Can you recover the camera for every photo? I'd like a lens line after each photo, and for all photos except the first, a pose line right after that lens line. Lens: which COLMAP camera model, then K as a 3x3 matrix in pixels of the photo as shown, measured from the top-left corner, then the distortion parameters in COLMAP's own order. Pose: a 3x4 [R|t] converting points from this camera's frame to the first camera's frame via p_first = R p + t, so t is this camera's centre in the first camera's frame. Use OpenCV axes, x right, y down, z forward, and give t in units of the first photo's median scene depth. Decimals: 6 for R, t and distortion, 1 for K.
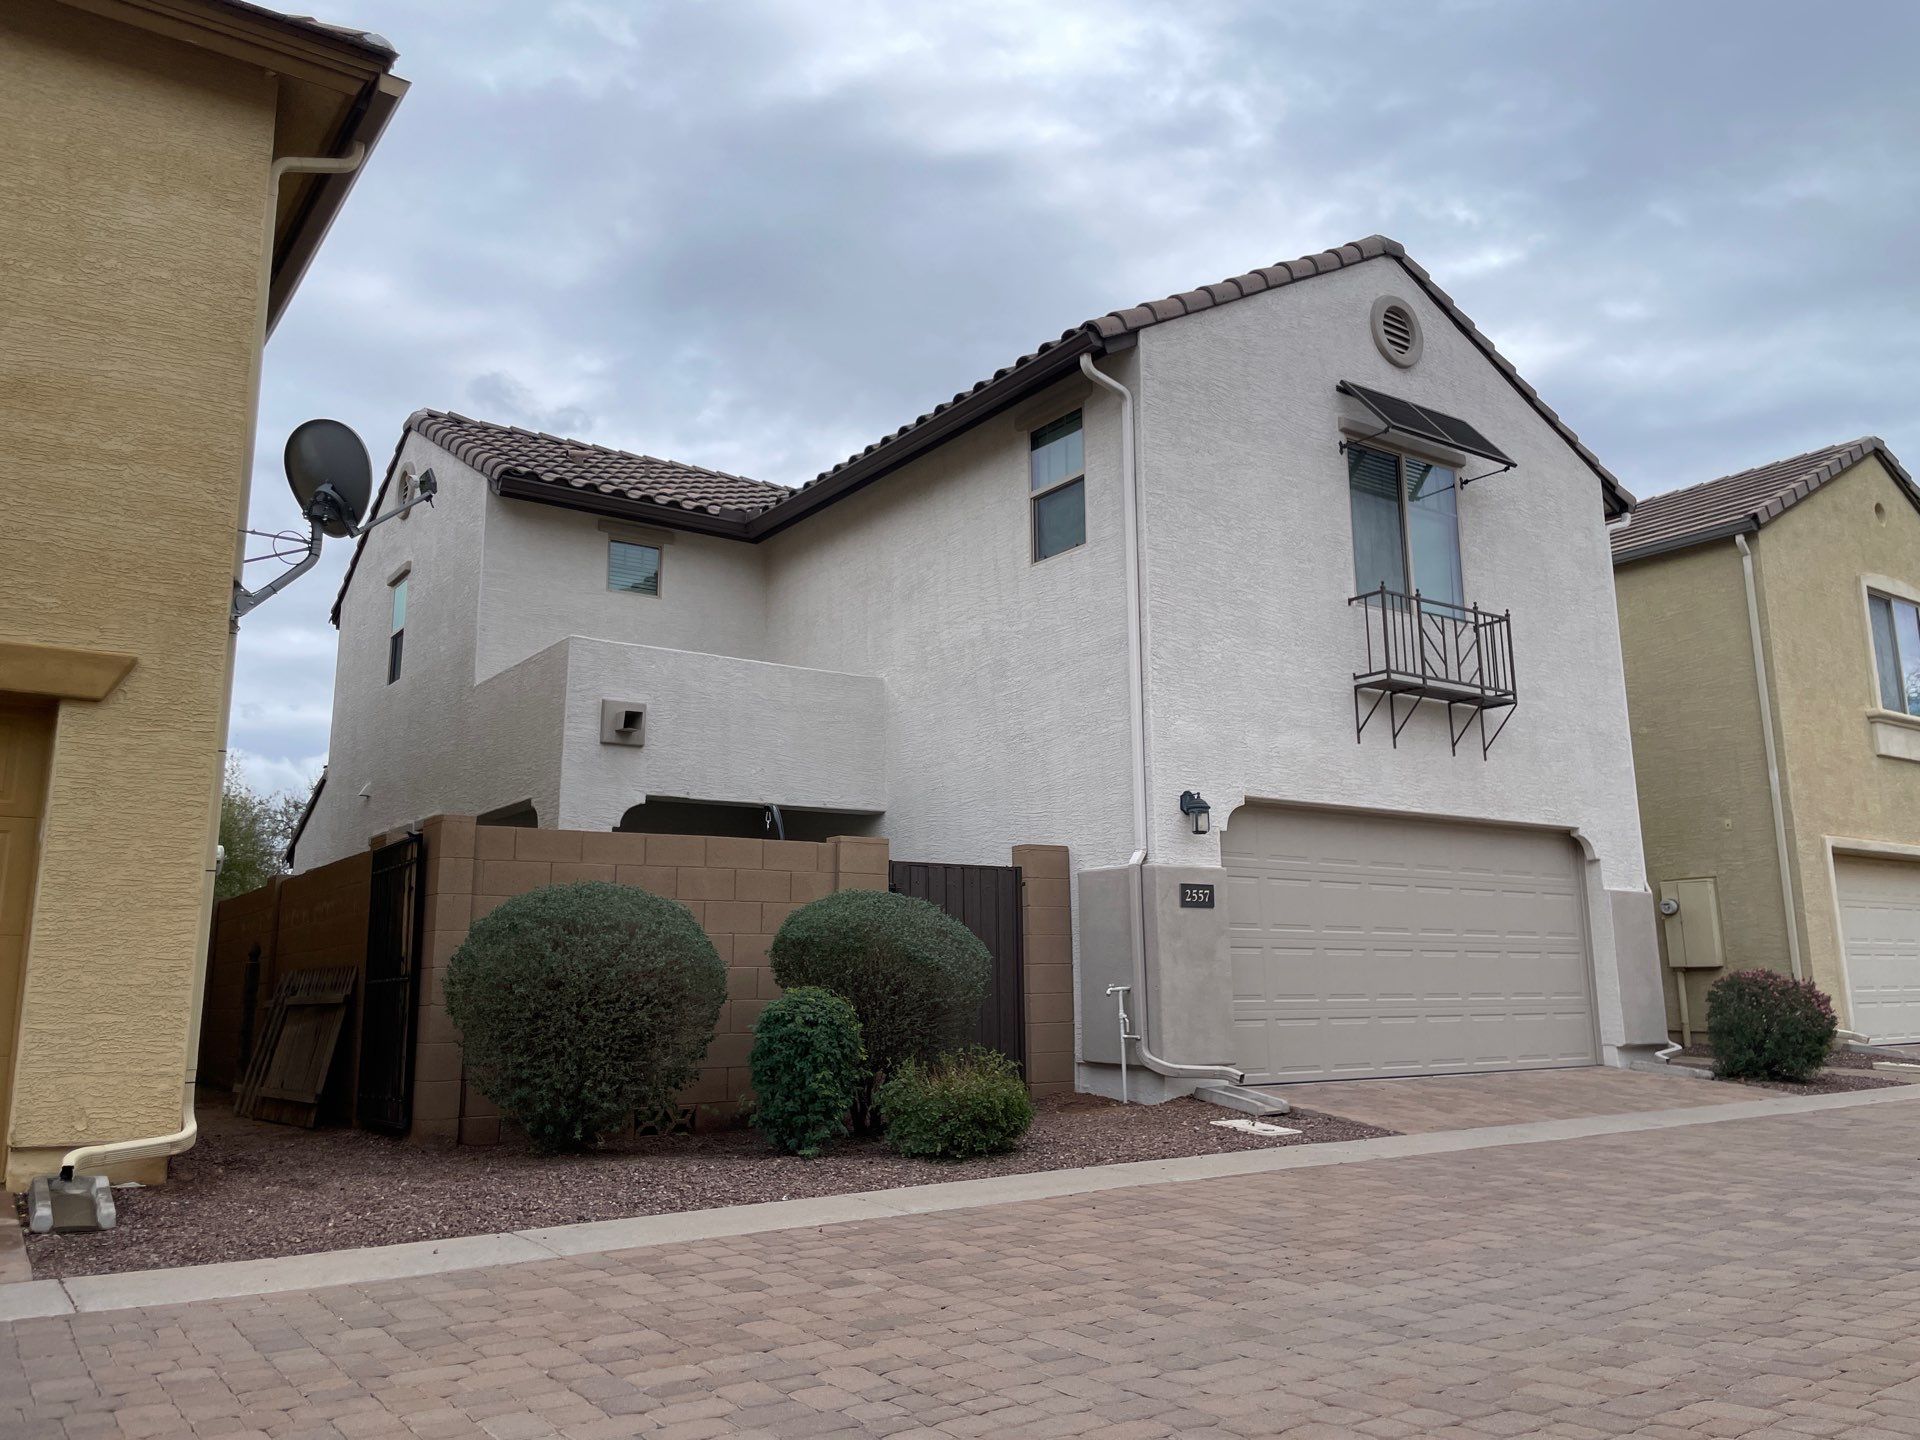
lens RADIAL K [[1459.6, 0, 963.0], [0, 1459.6, 709.0], [0, 0, 1]] dist [0.091136, -0.130335]
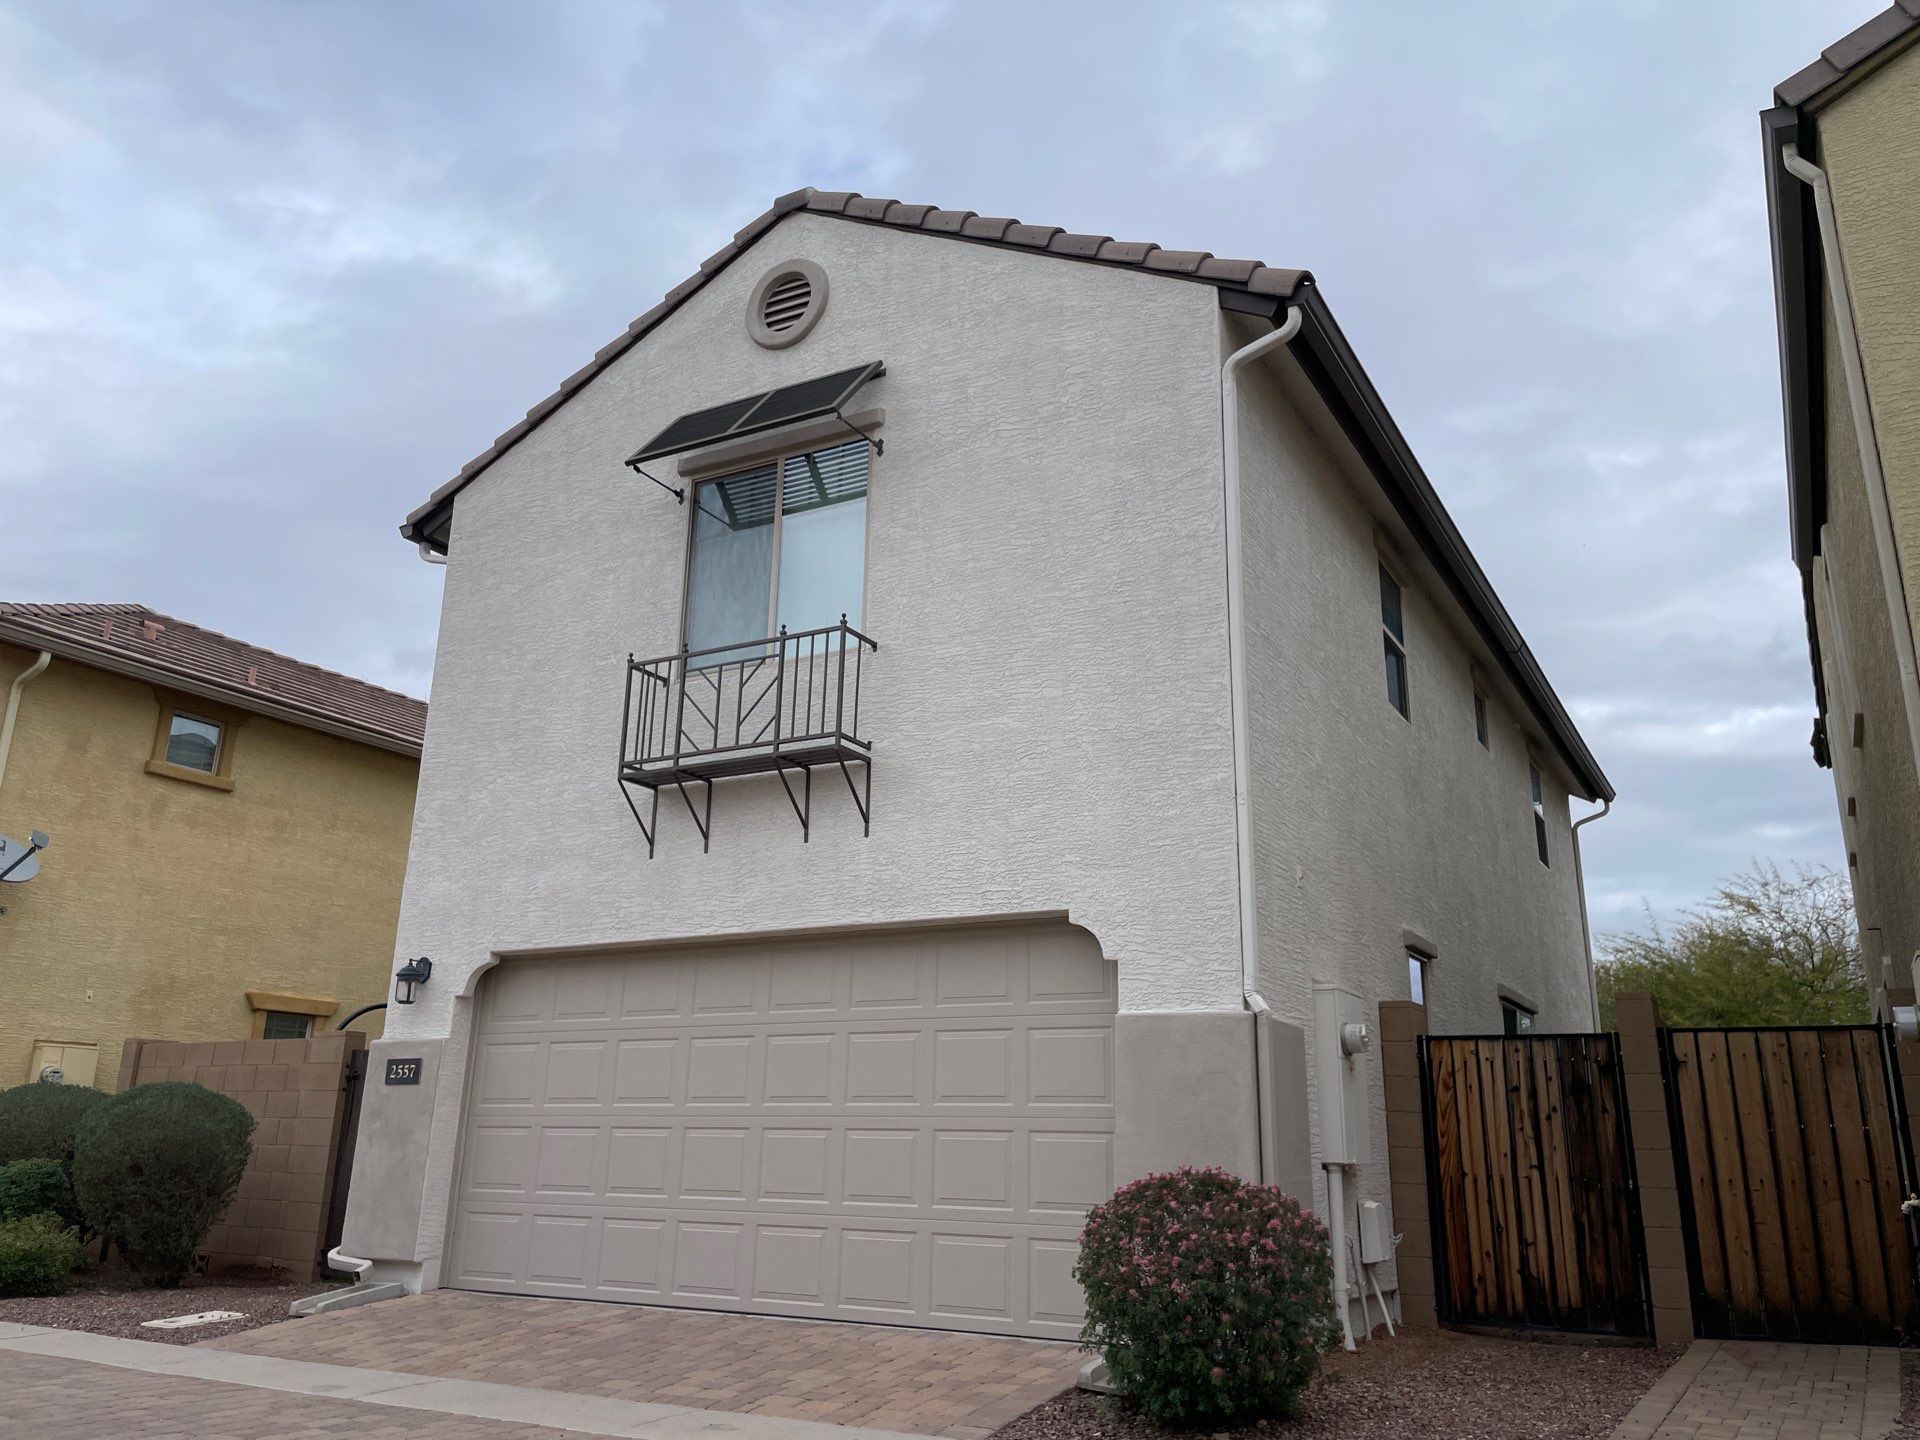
lens RADIAL K [[1446.6, 0, 960.0], [0, 1446.6, 720.0], [0, 0, 1]] dist [0.093661, -0.126320]
pose [[0.427286, -0.238800, -0.872010, 1.156479], [0.148984, 0.969900, -0.192606, 0.140696], [0.891757, -0.047617, 0.450002, 0.891535]]
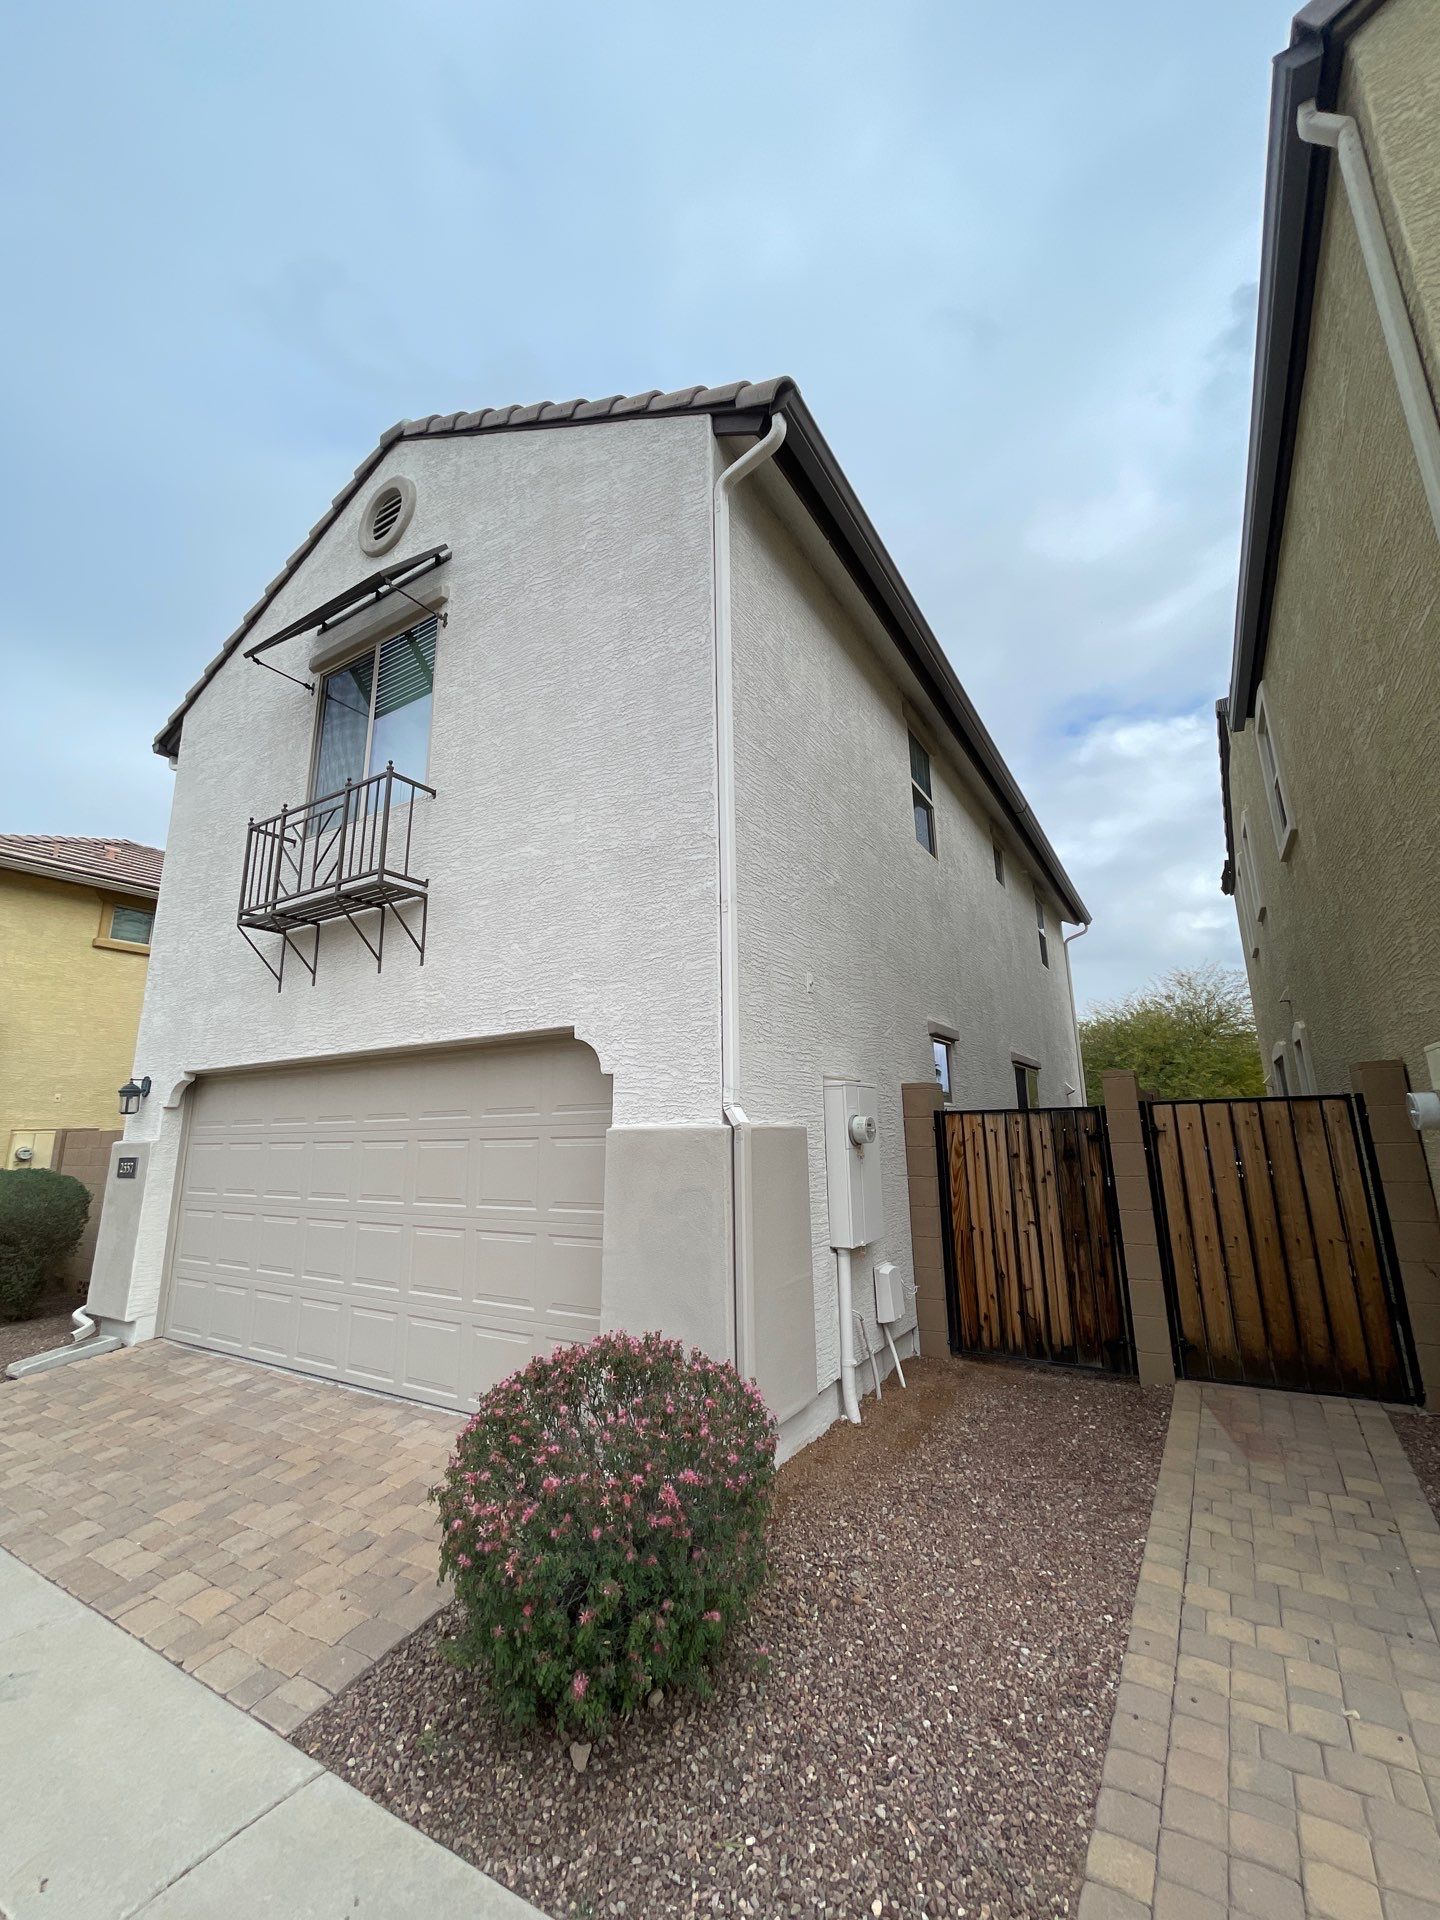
lens RADIAL K [[766.8, 0, 729.8], [0, 766.8, 970.9], [0, 0, 1]] dist [-0.002977, -0.000224]
pose [[0.403880, -0.185285, -0.895852, 0.913801], [0.190517, 0.974838, -0.115730, 0.134272], [0.894754, -0.123934, 0.429017, 1.167664]]
